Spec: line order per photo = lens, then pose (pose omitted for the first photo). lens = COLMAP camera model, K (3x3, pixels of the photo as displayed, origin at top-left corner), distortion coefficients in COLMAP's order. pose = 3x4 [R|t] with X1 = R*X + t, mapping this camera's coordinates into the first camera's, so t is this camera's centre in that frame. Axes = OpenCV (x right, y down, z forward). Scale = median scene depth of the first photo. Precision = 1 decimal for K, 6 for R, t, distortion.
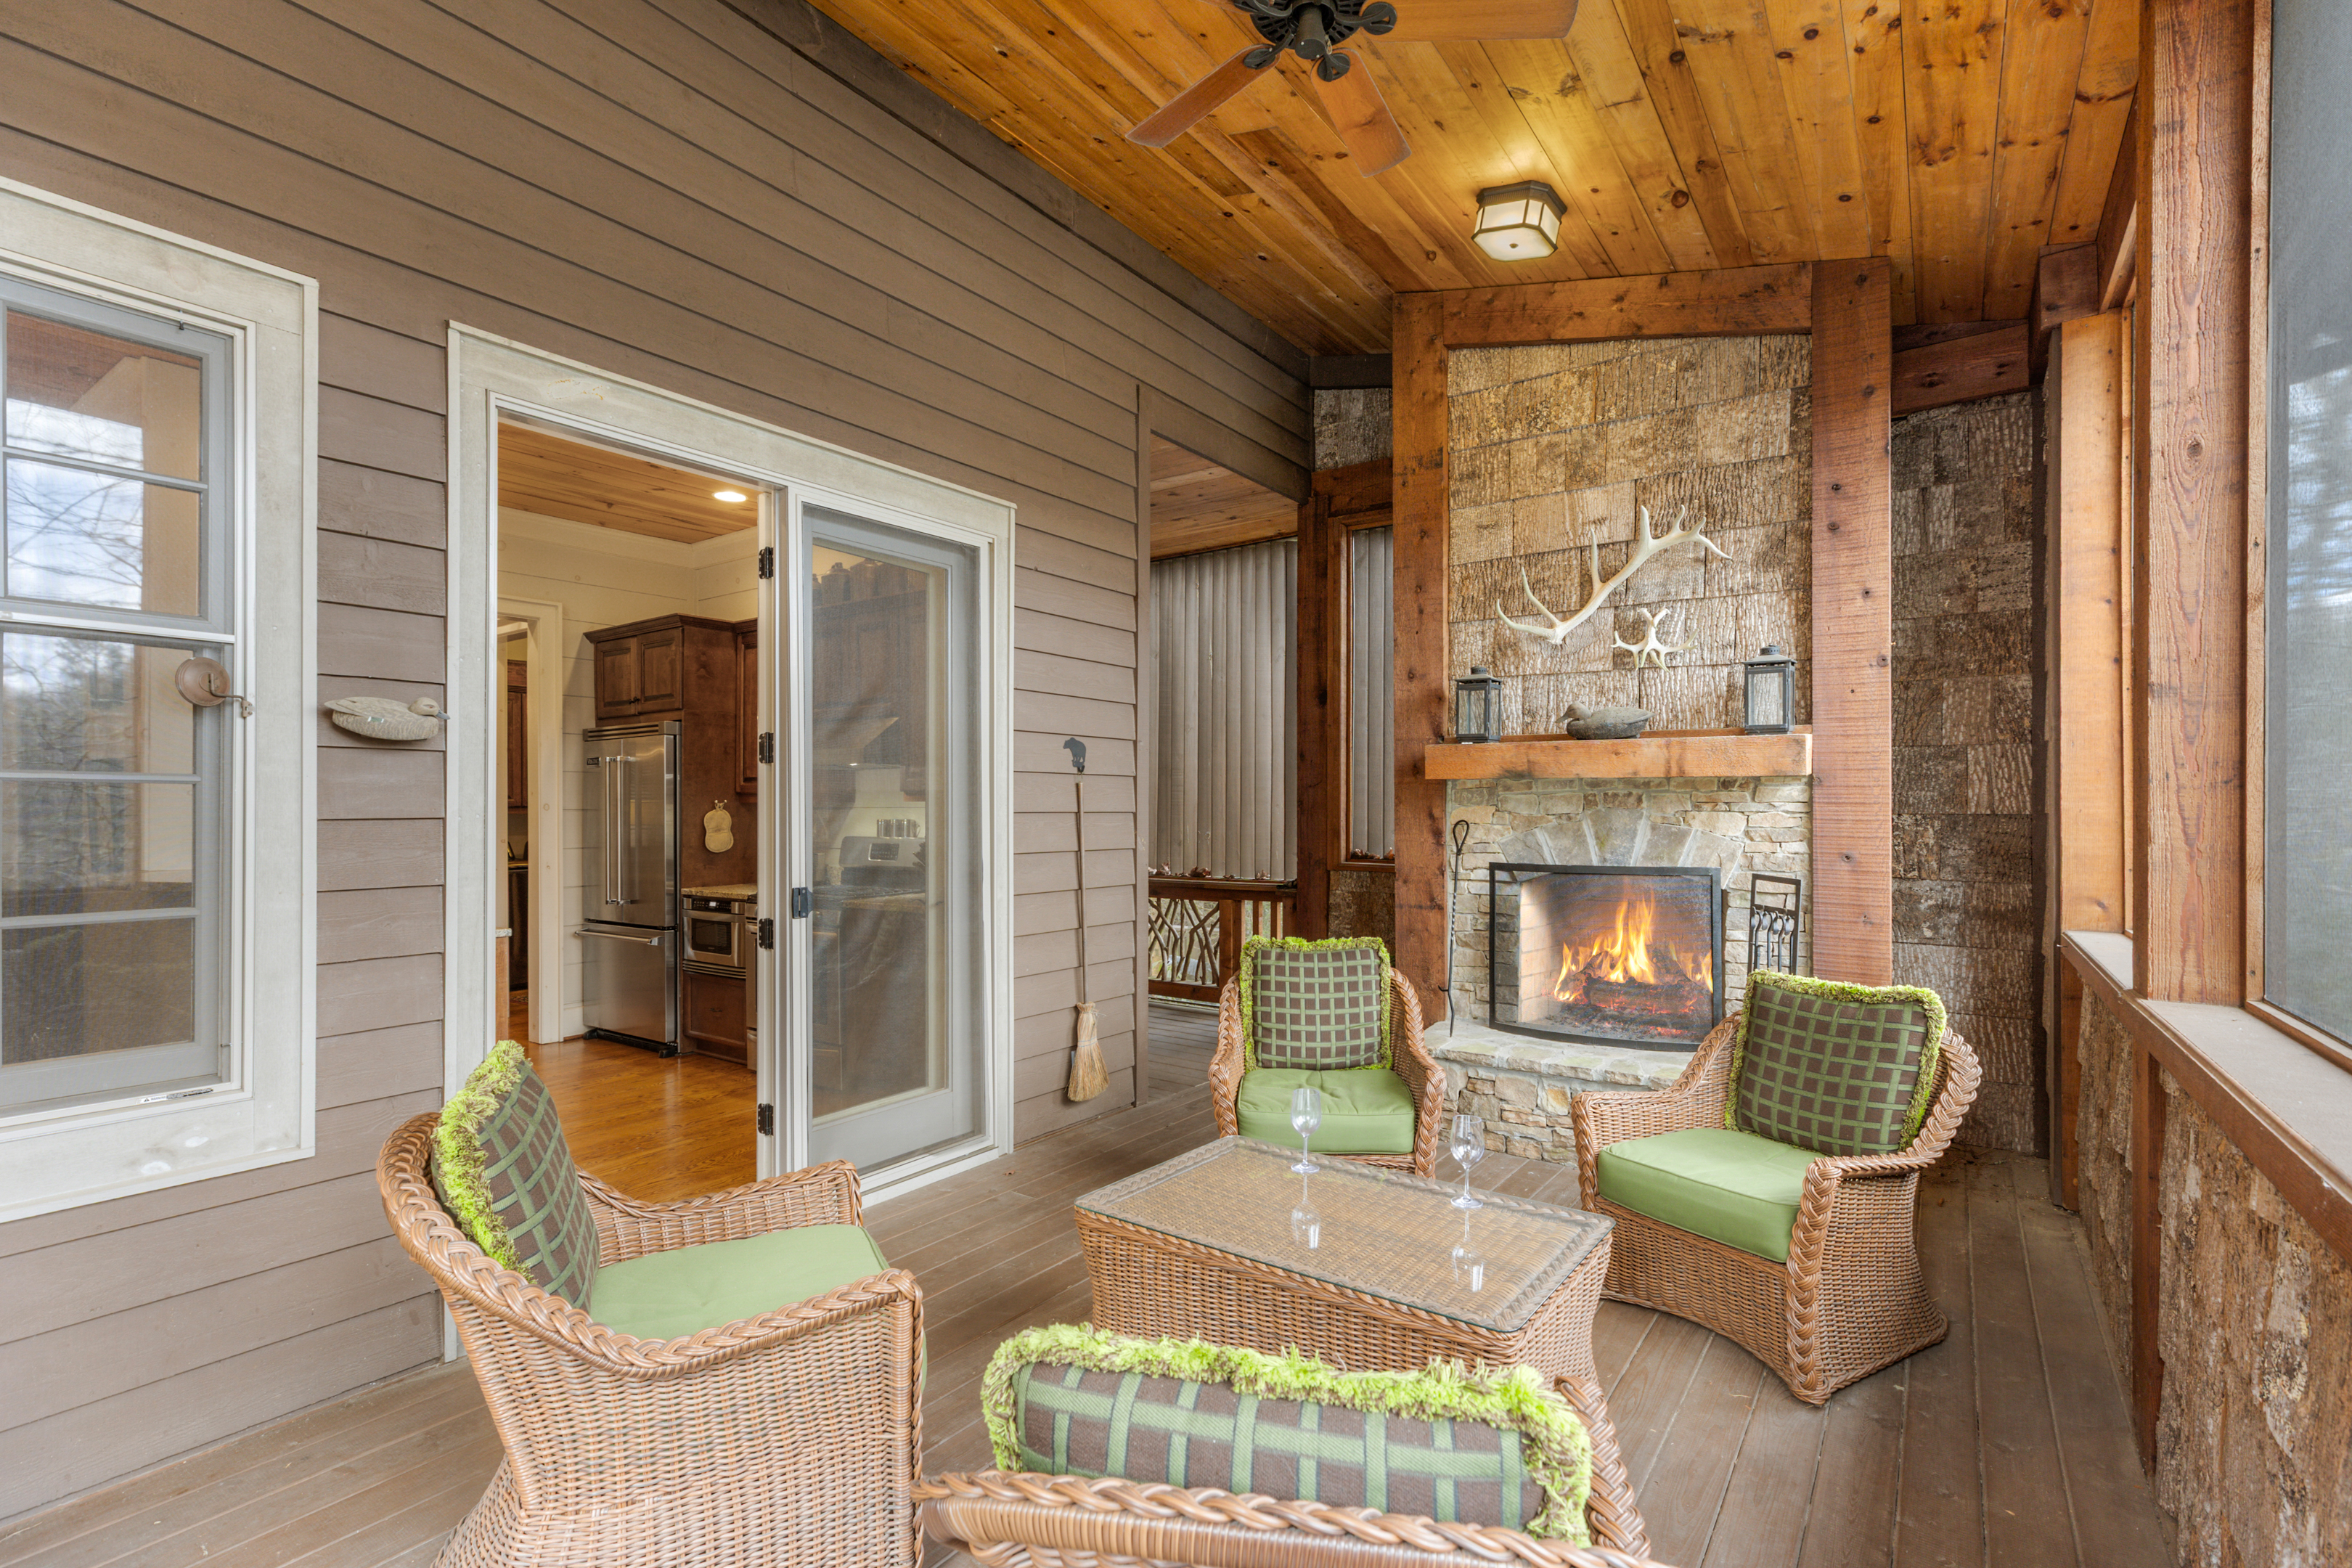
lens RADIAL K [[1061.6, 0, 1174.6], [0, 1061.6, 825.3], [0, 0, 1]] dist [0.002202, 0.000599]
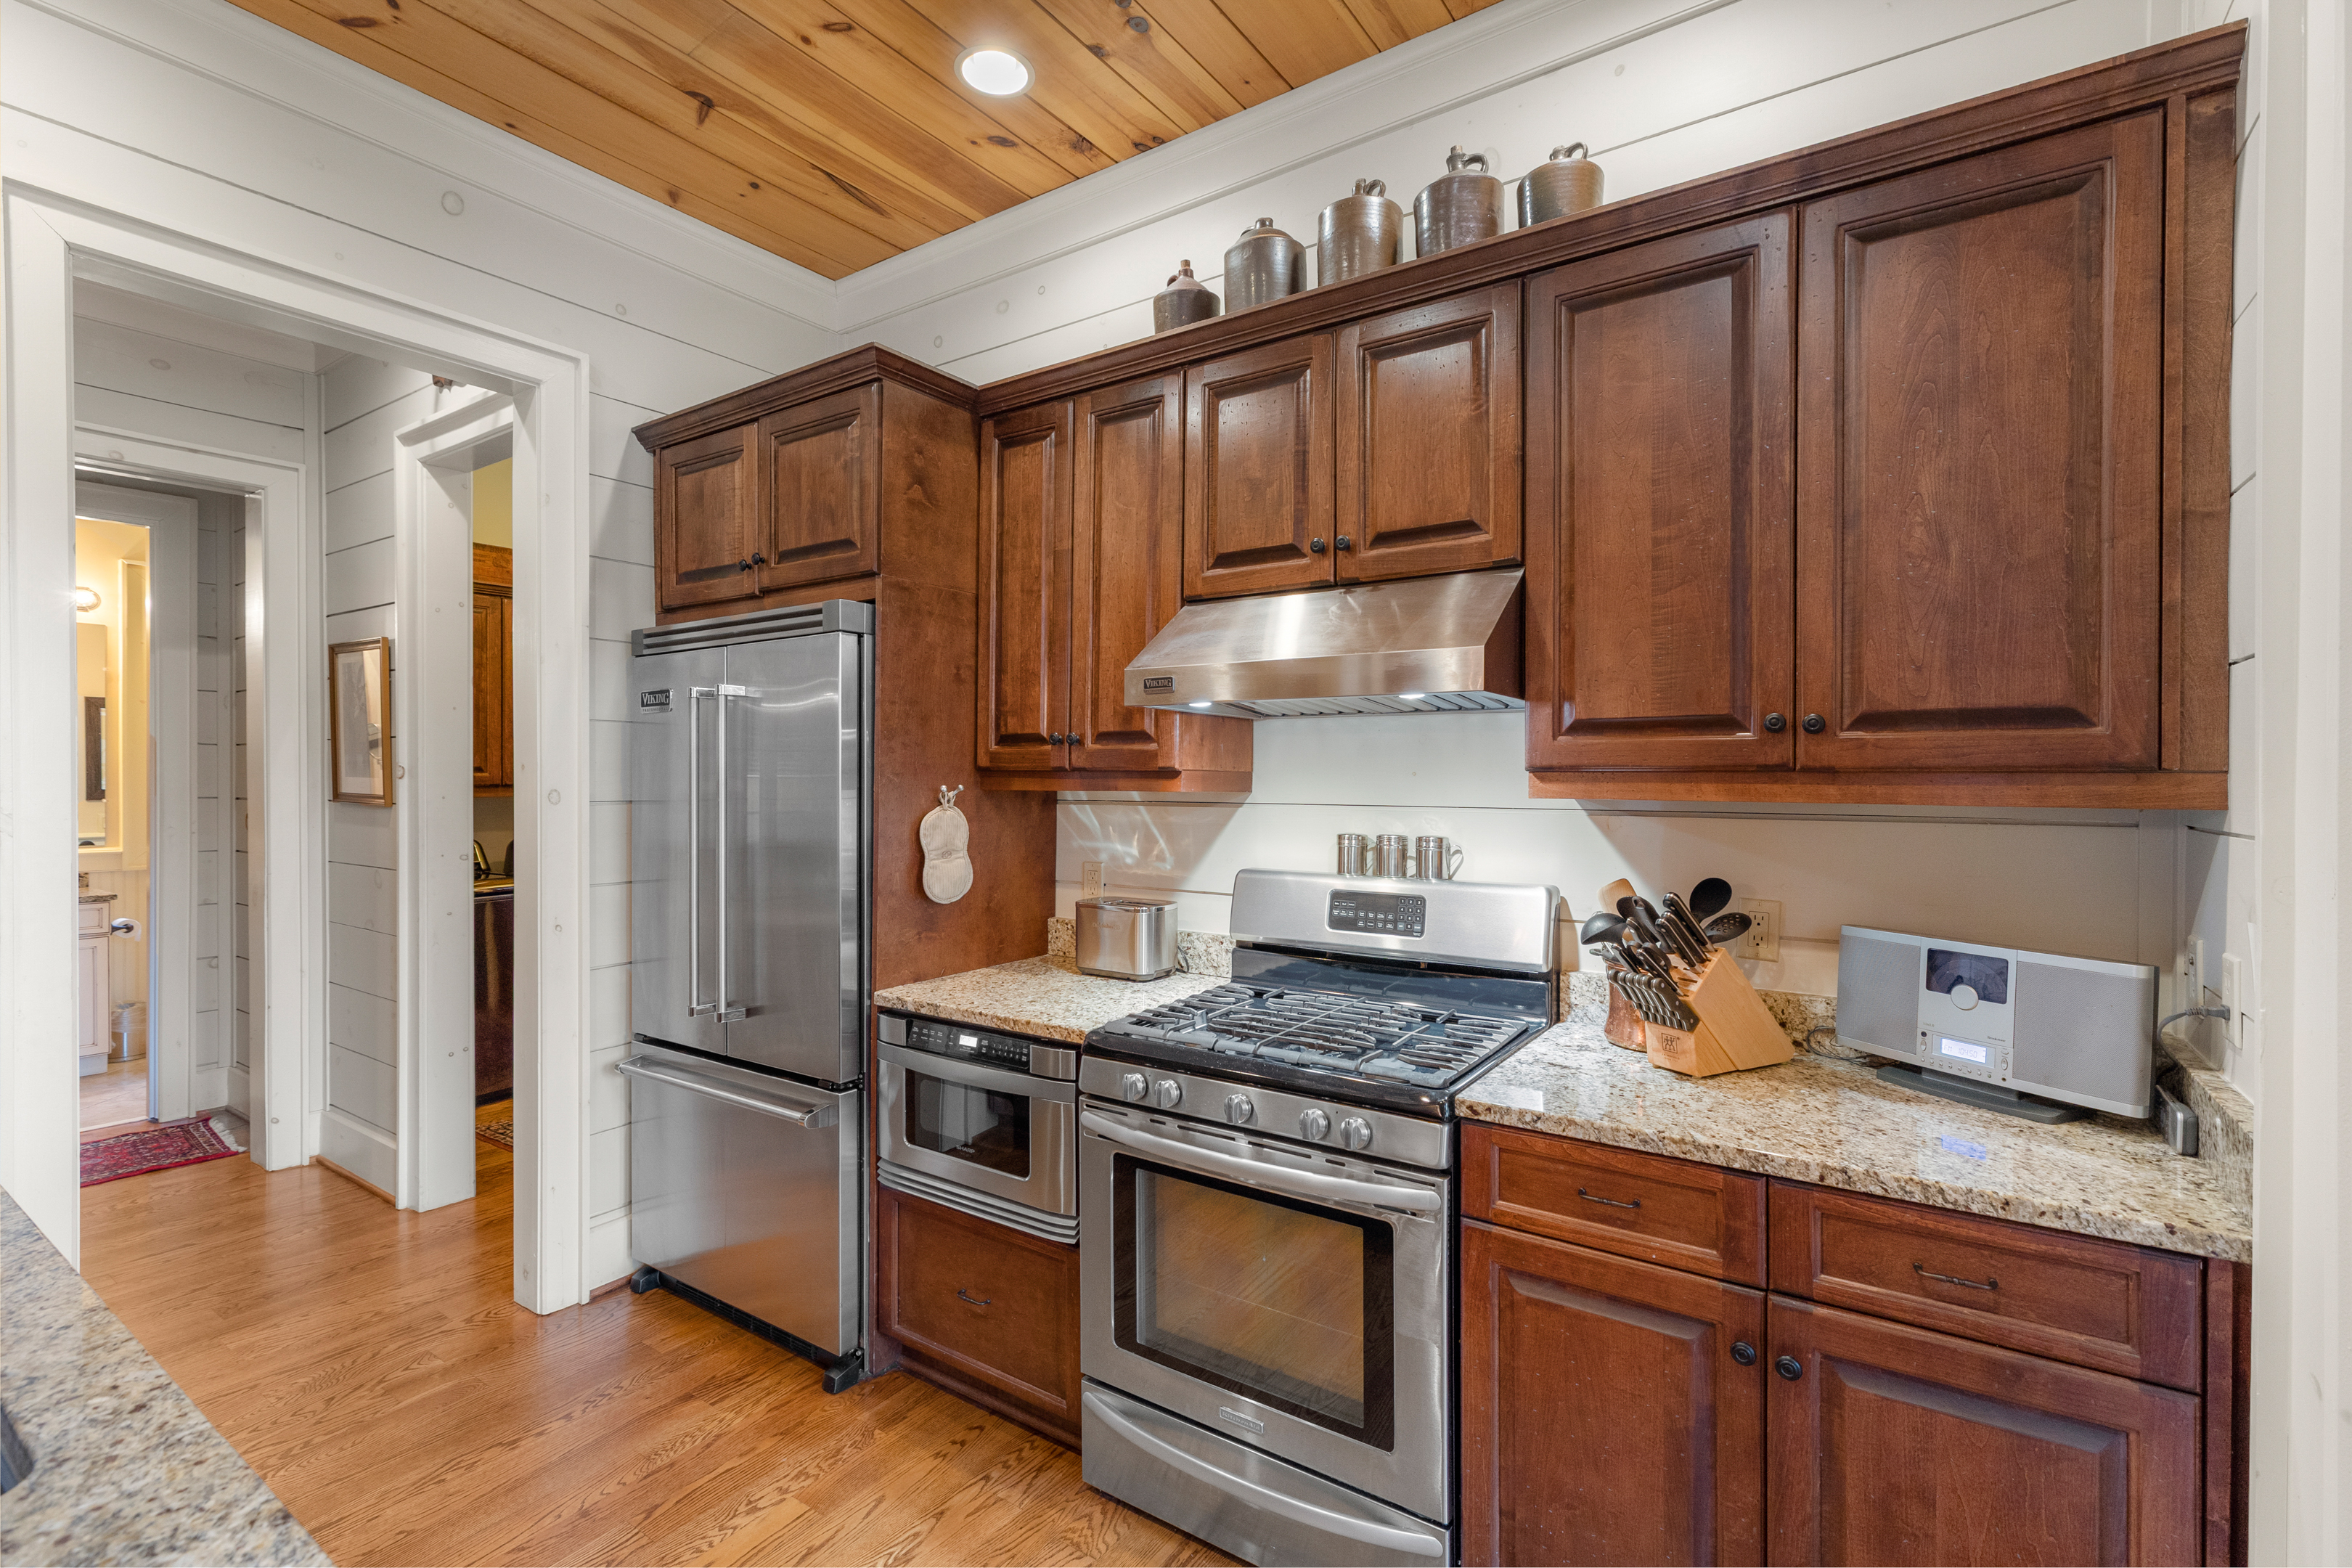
lens RADIAL K [[1061.6, 0, 1177.0], [0, 1061.6, 786.7], [0, 0, 1]] dist [0.002202, 0.000599]
pose [[0.999869, 0.003296, 0.015822, -0.328371], [-0.003287, 0.999994, -0.000590, -0.022134], [-0.015824, 0.000538, 0.999875, 0.535374]]
